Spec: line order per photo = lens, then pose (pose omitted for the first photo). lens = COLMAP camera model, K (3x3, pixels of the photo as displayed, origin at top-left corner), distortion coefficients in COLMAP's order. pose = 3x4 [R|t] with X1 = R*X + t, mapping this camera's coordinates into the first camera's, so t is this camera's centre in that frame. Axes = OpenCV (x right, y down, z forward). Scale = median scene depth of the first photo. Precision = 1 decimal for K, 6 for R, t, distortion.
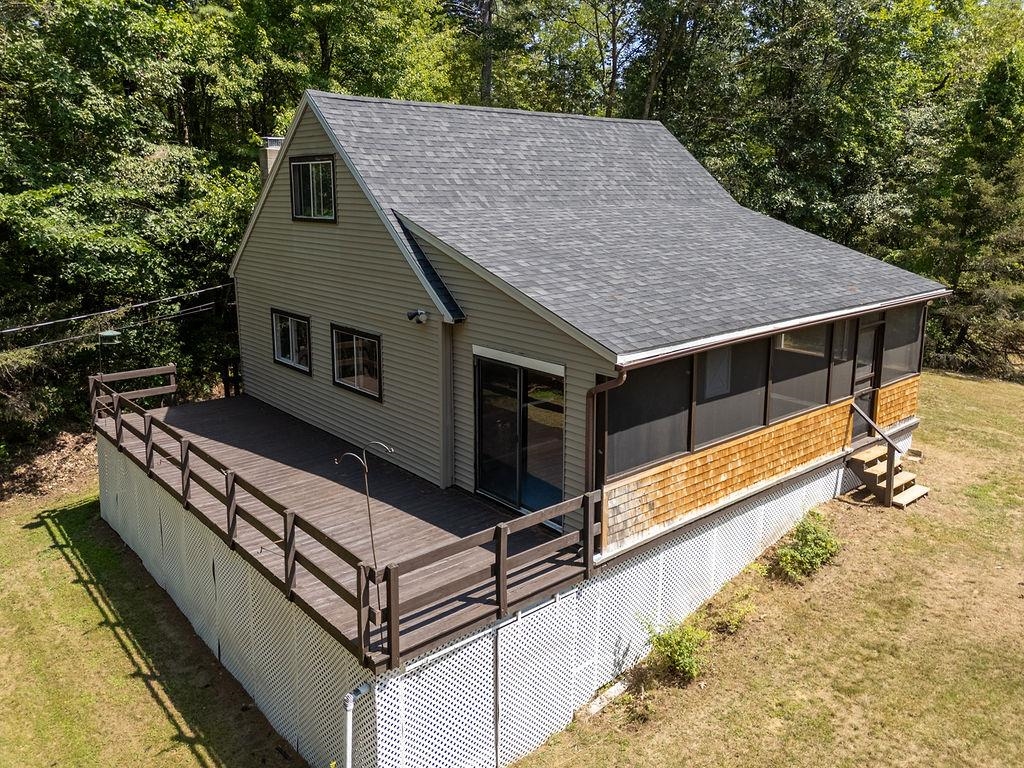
lens RADIAL K [[774.9, 0, 511.3], [0, 774.9, 334.4], [0, 0, 1]] dist [0.032469, 0.001221]
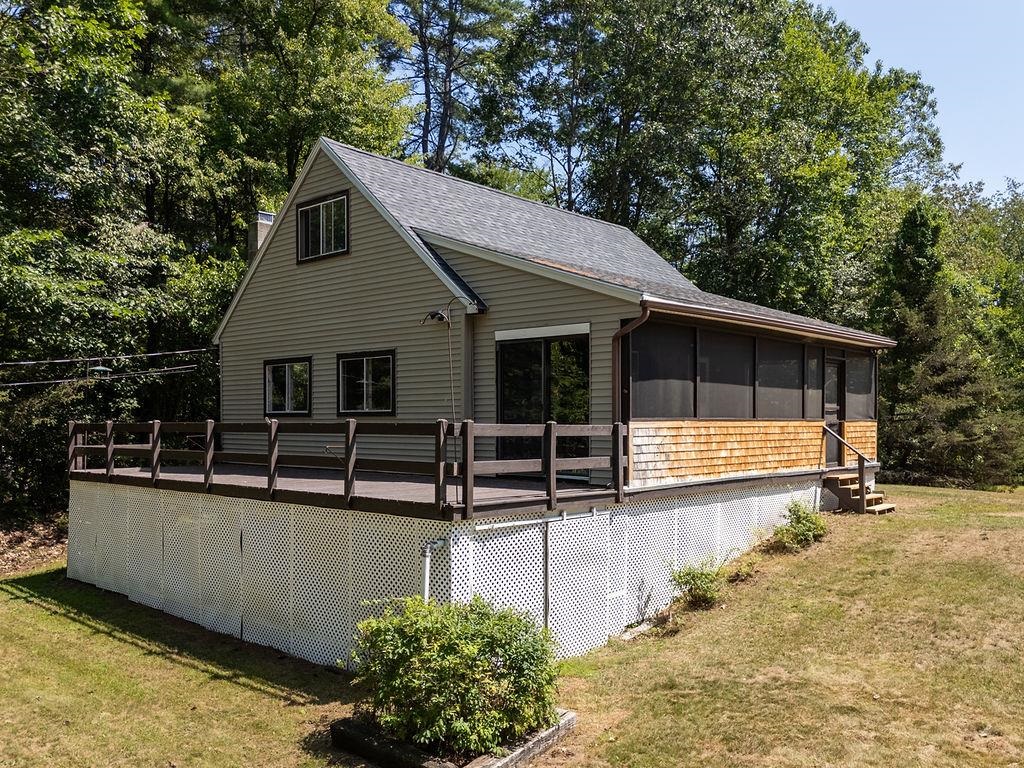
lens RADIAL K [[838.6, 0, 549.8], [0, 838.6, 431.5], [0, 0, 1]] dist [0.047073, 0.005277]
pose [[0.990029, -0.000314, 0.140866, -0.132747], [0.024314, 0.985369, -0.168691, 0.333002], [-0.138752, 0.170434, 0.975551, -0.124873]]
